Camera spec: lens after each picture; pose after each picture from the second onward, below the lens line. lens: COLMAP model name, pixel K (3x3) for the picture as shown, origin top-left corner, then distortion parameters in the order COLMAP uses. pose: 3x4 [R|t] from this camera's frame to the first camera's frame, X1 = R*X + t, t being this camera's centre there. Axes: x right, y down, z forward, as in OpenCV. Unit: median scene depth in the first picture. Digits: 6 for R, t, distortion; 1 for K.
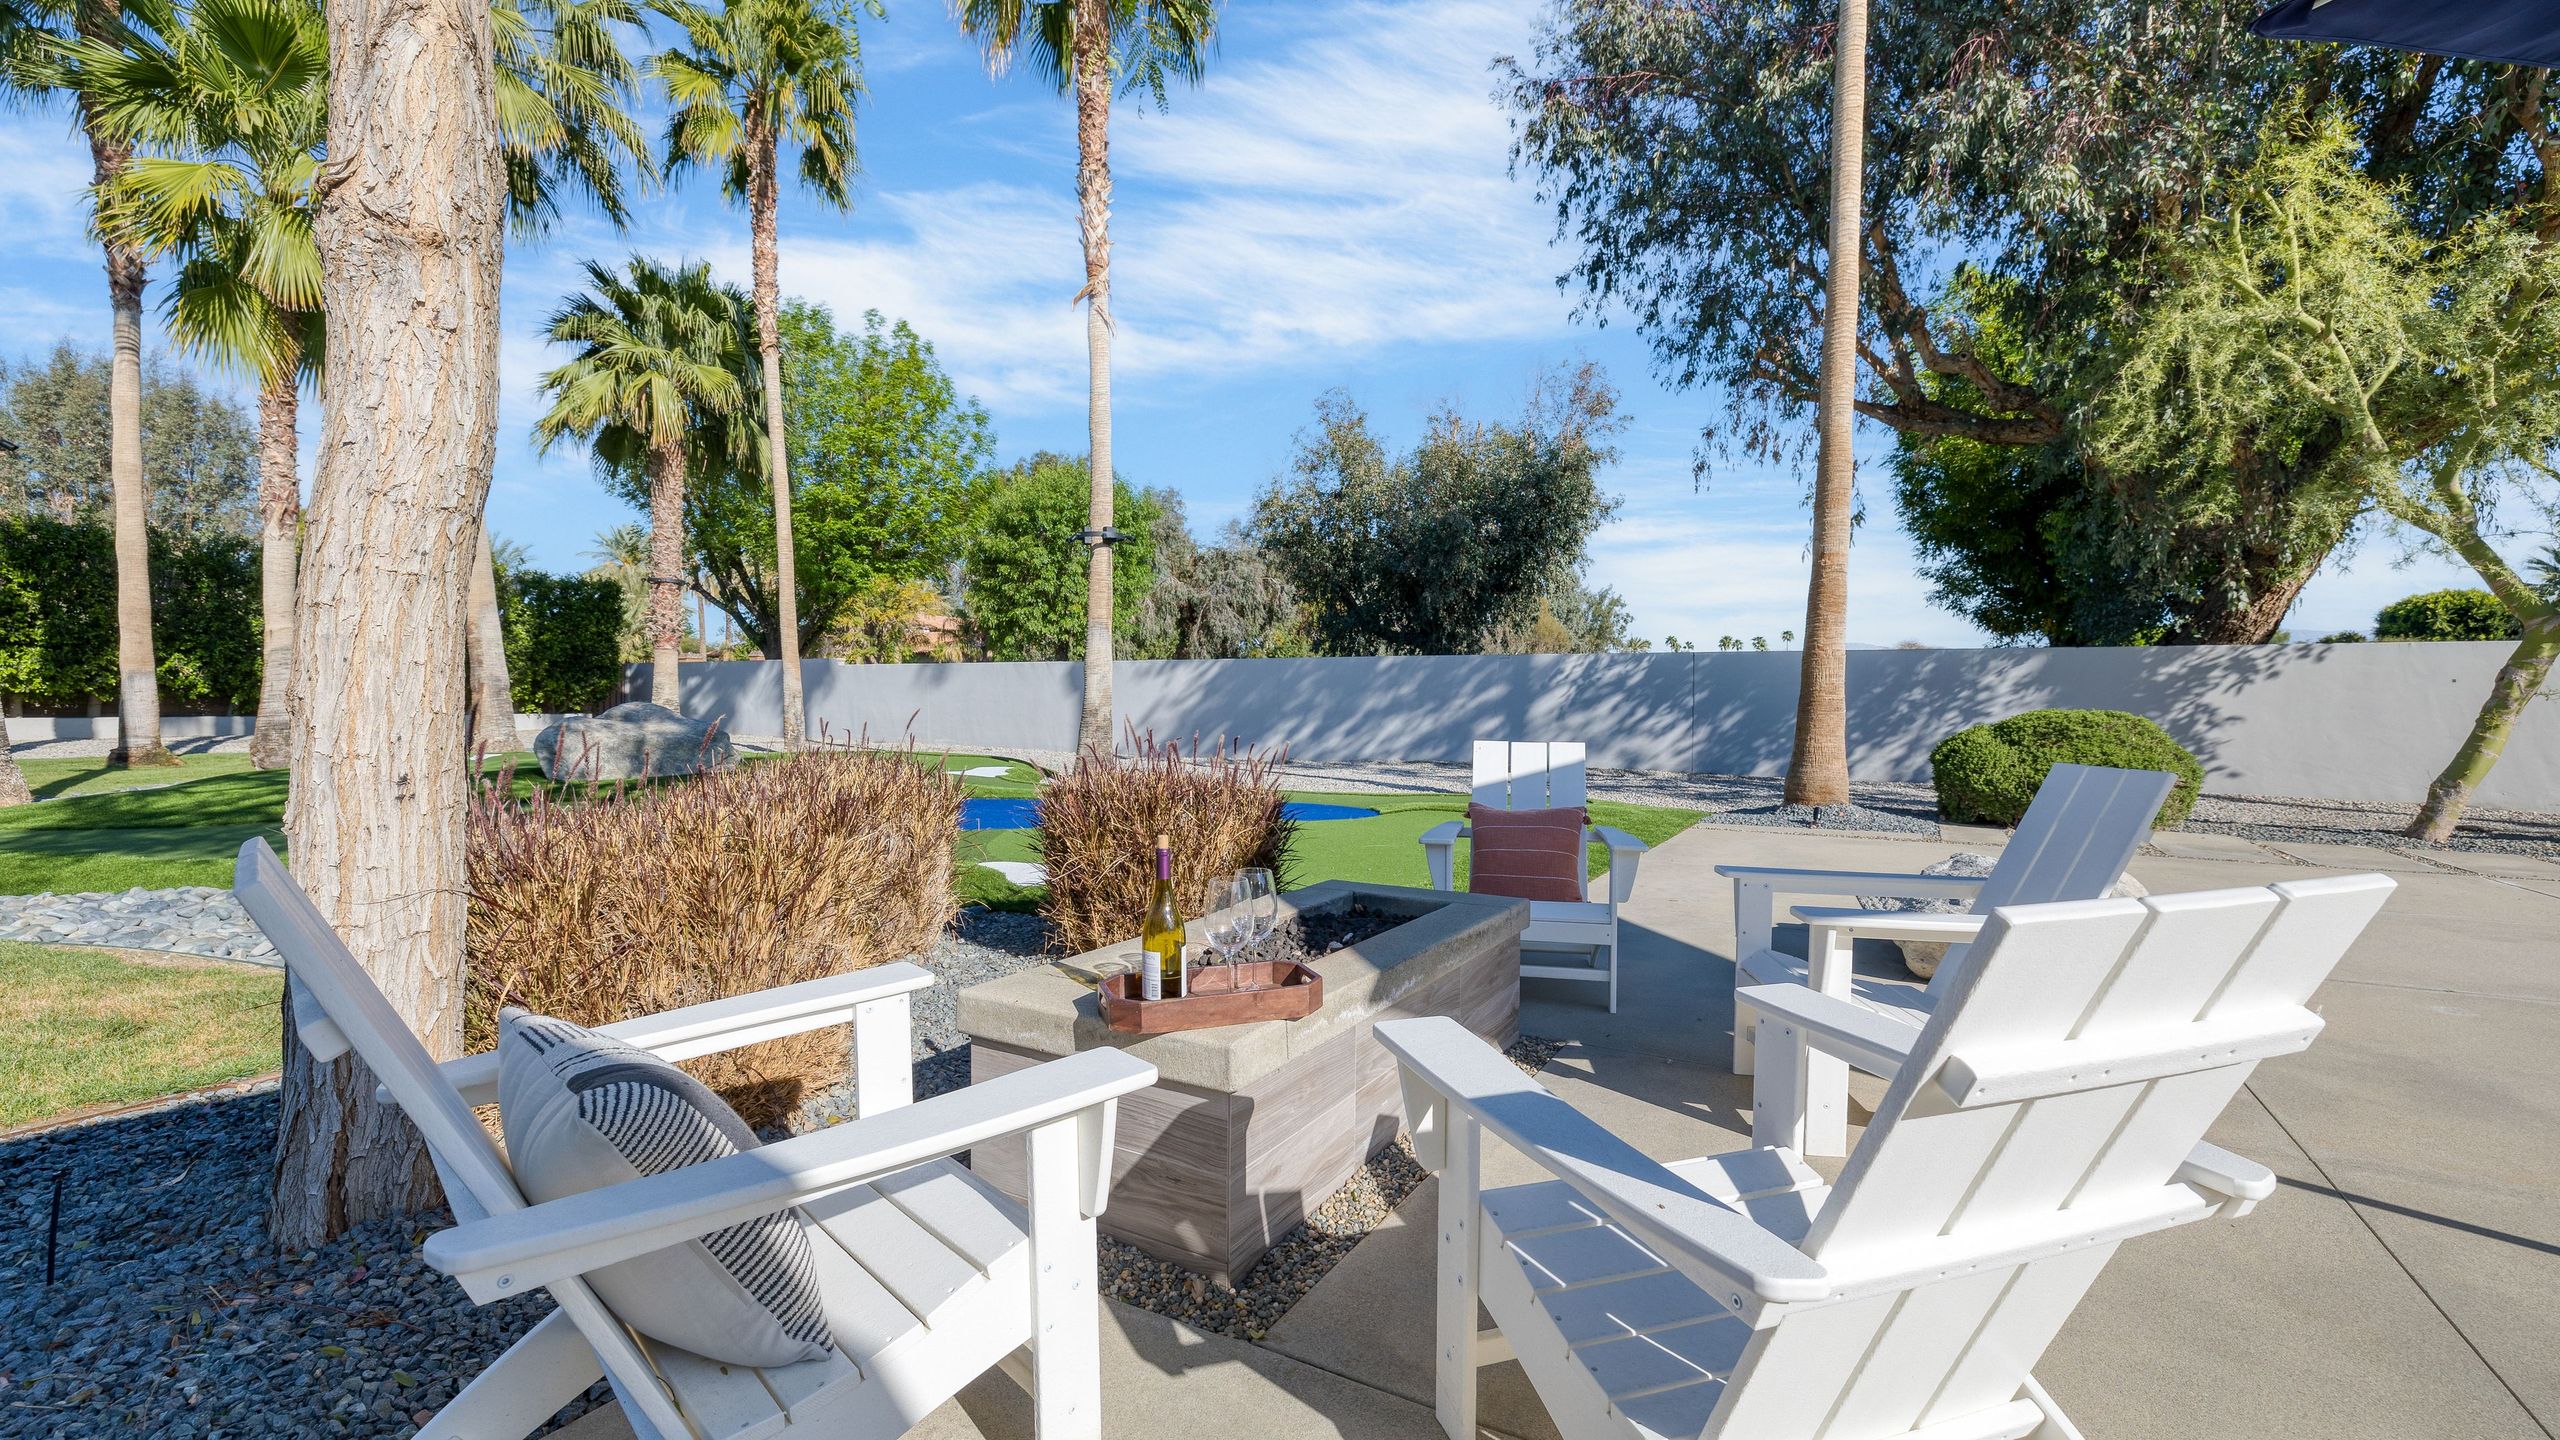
lens RADIAL K [[1160.7, 0, 1280.0], [0, 1160.7, 720.0], [0, 0, 1]] dist [0.001200, 0.000197]
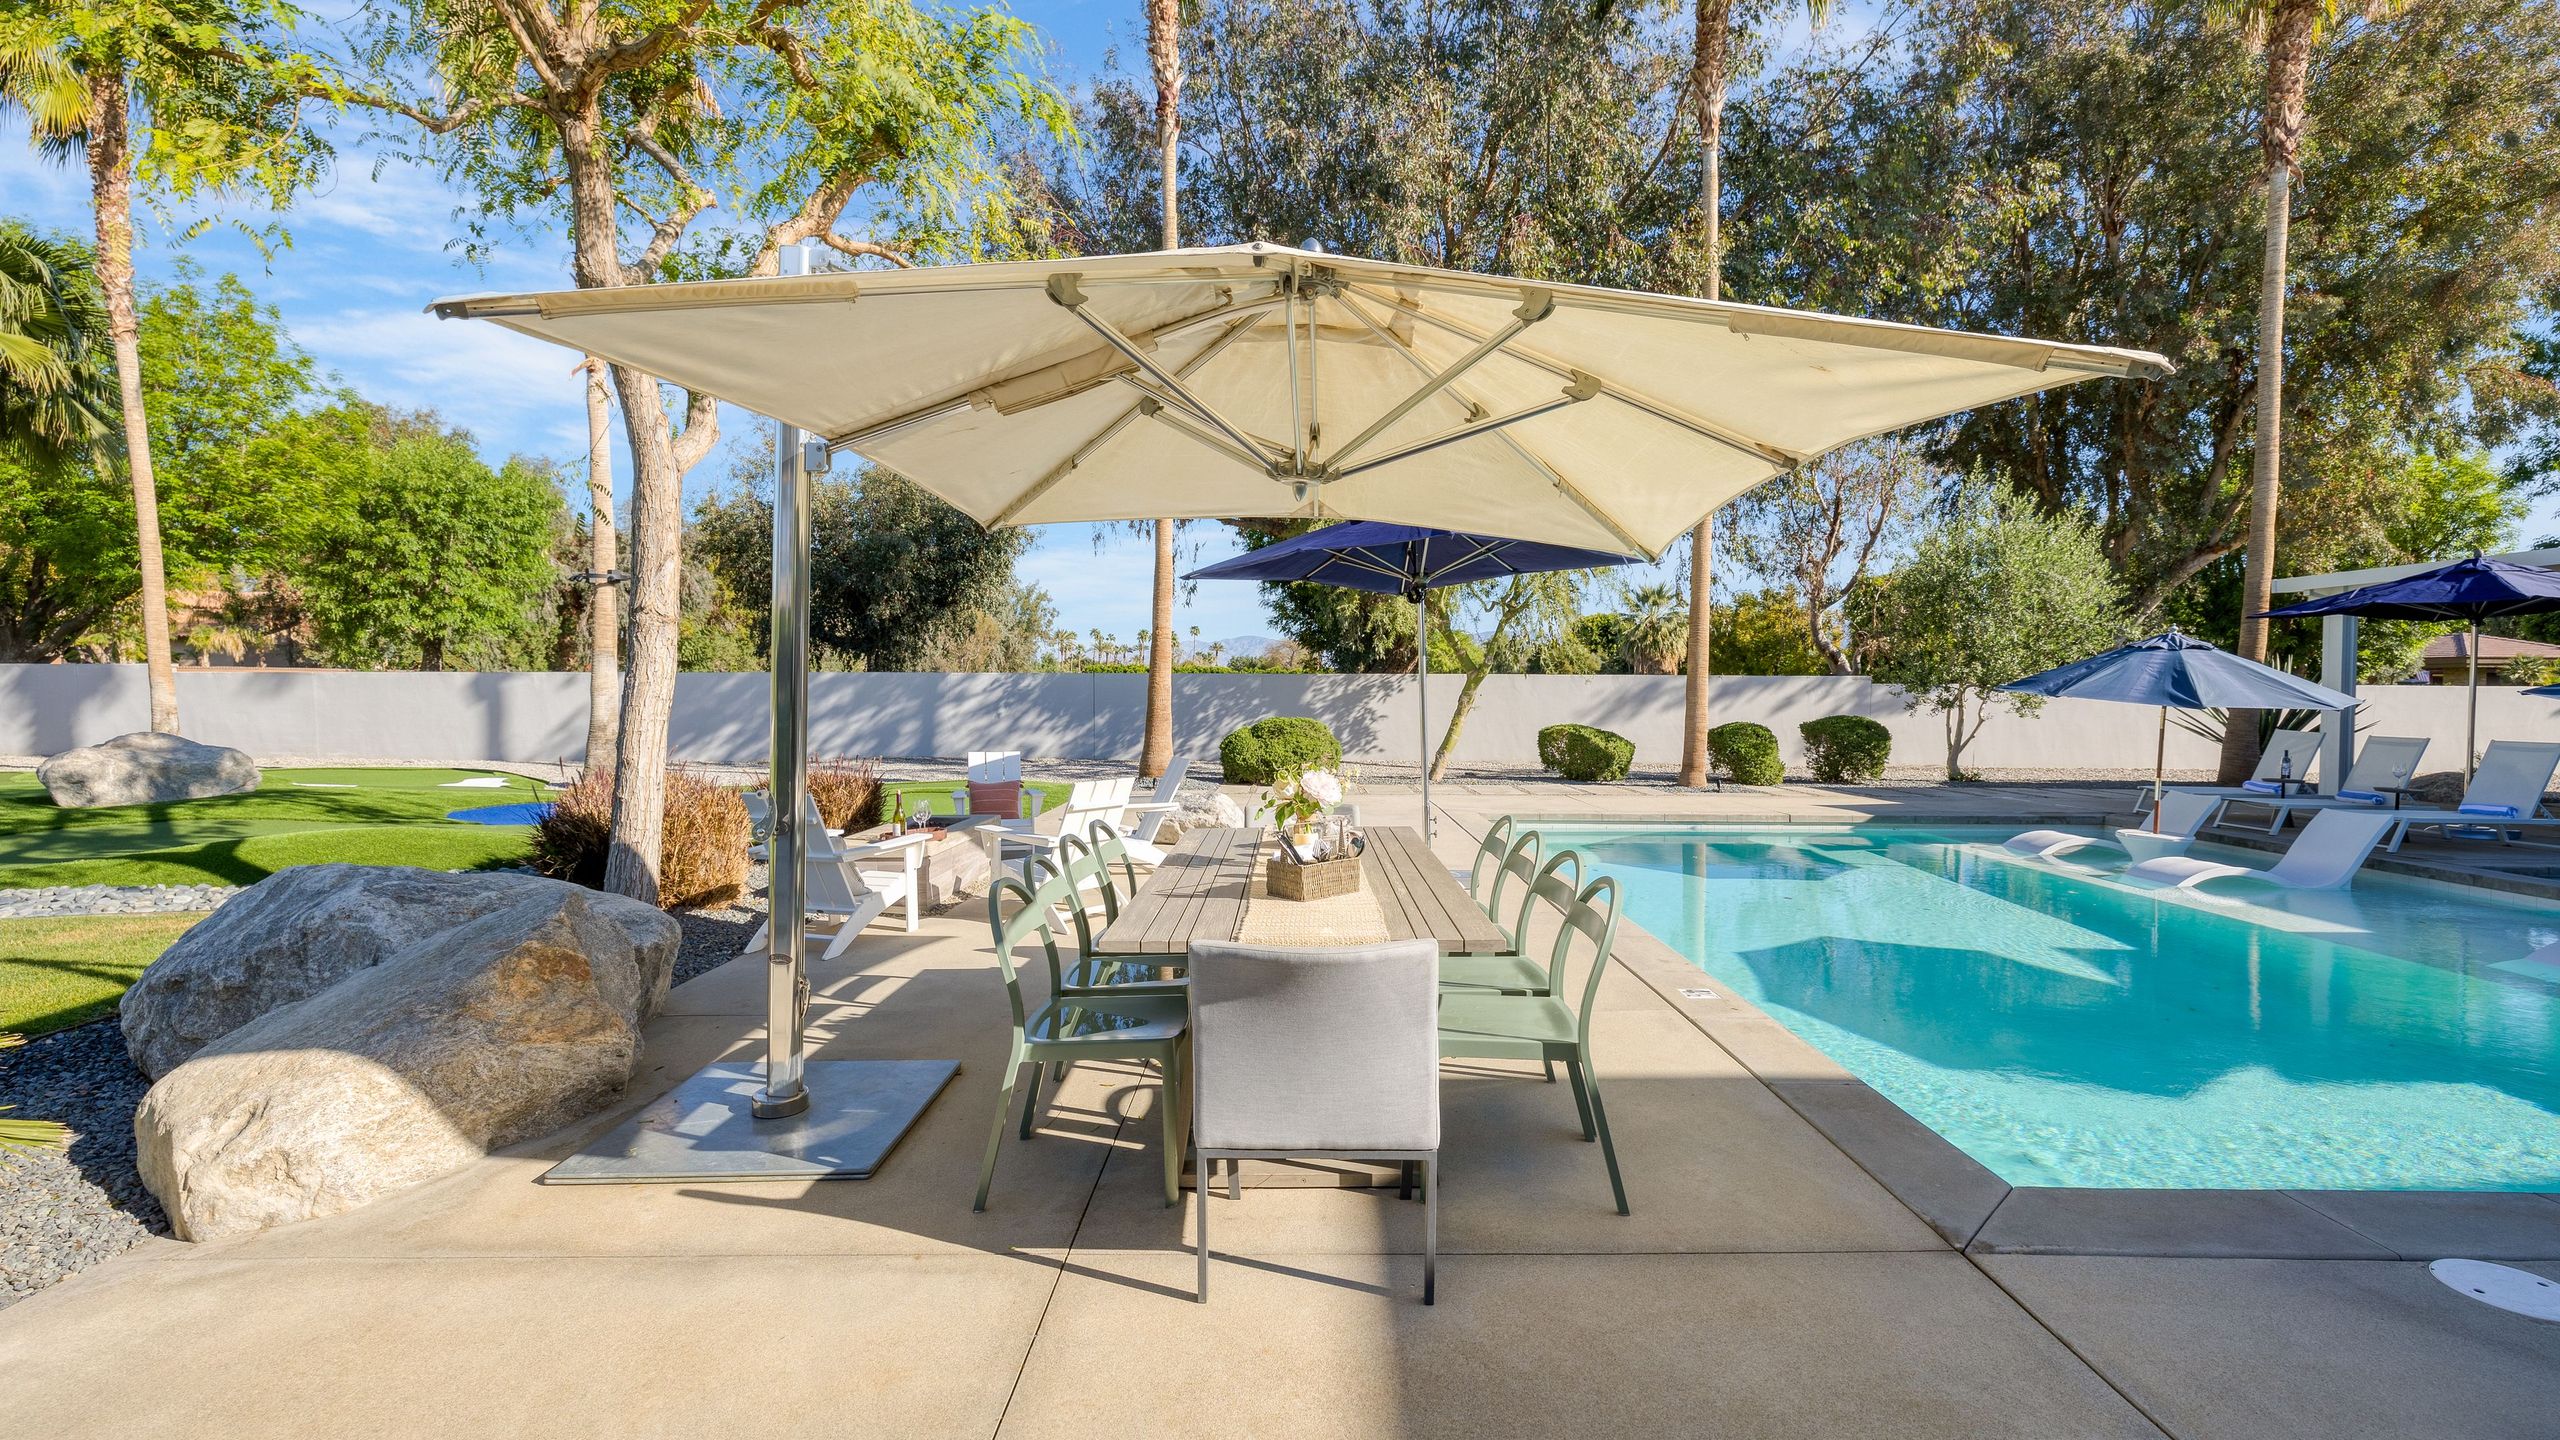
lens RADIAL K [[1160.7, 0, 1280.0], [0, 1160.7, 720.0], [0, 0, 1]] dist [0.001200, 0.000197]
pose [[0.886446, -0.022293, 0.462295, -0.028855], [0.017668, 0.999741, 0.014332, -0.005636], [-0.462495, -0.004536, 0.886610, -0.106987]]
